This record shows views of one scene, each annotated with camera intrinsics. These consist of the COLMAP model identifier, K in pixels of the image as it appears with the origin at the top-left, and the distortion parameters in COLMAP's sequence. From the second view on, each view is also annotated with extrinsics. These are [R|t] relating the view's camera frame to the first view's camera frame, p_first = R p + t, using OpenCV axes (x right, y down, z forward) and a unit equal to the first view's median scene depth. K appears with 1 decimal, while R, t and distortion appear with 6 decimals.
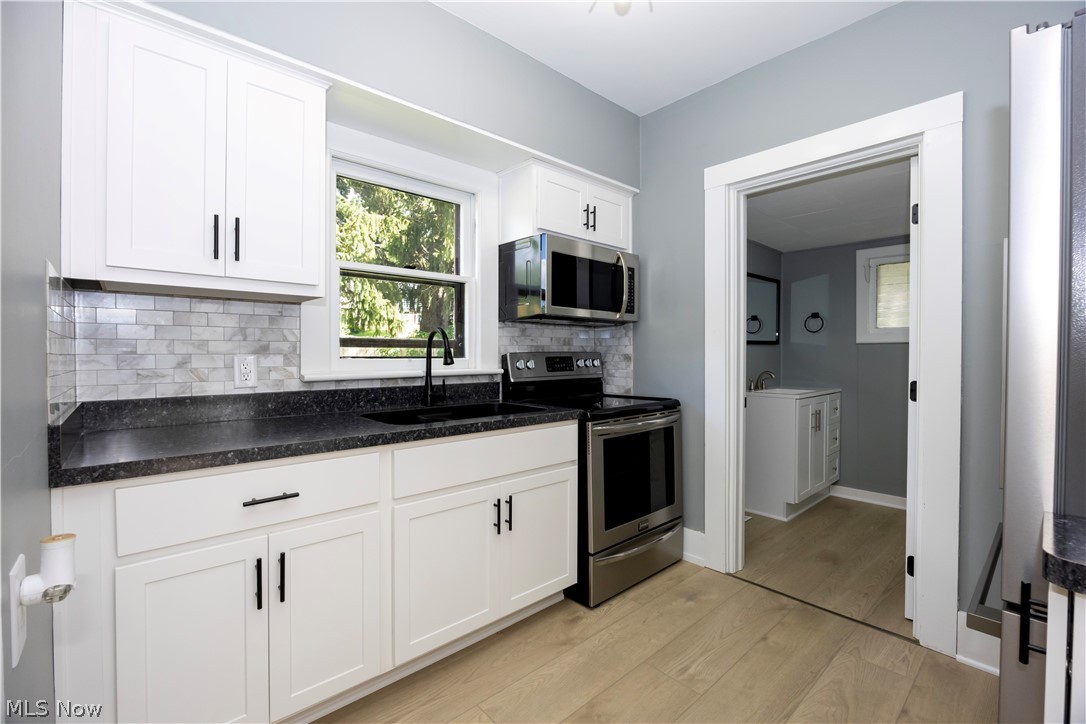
lens RADIAL K [[475.1, 0, 545.3], [0, 475.1, 359.8], [0, 0, 1]] dist [-0.022836, -0.000361]
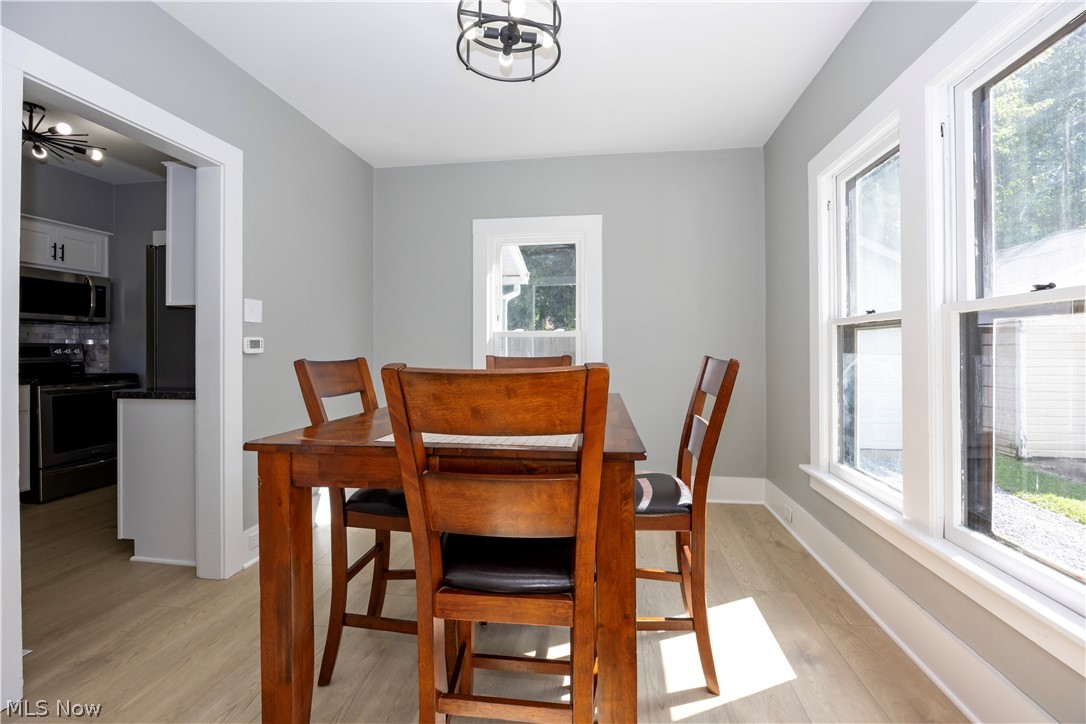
lens RADIAL K [[475.1, 0, 528.4], [0, 475.1, 346.5], [0, 0, 1]] dist [-0.022836, -0.000361]
pose [[0.778213, -0.002988, 0.627994, 0.468415], [0.015904, 0.999762, -0.014951, 0.055513], [-0.627799, 0.021623, 0.778075, -1.474981]]
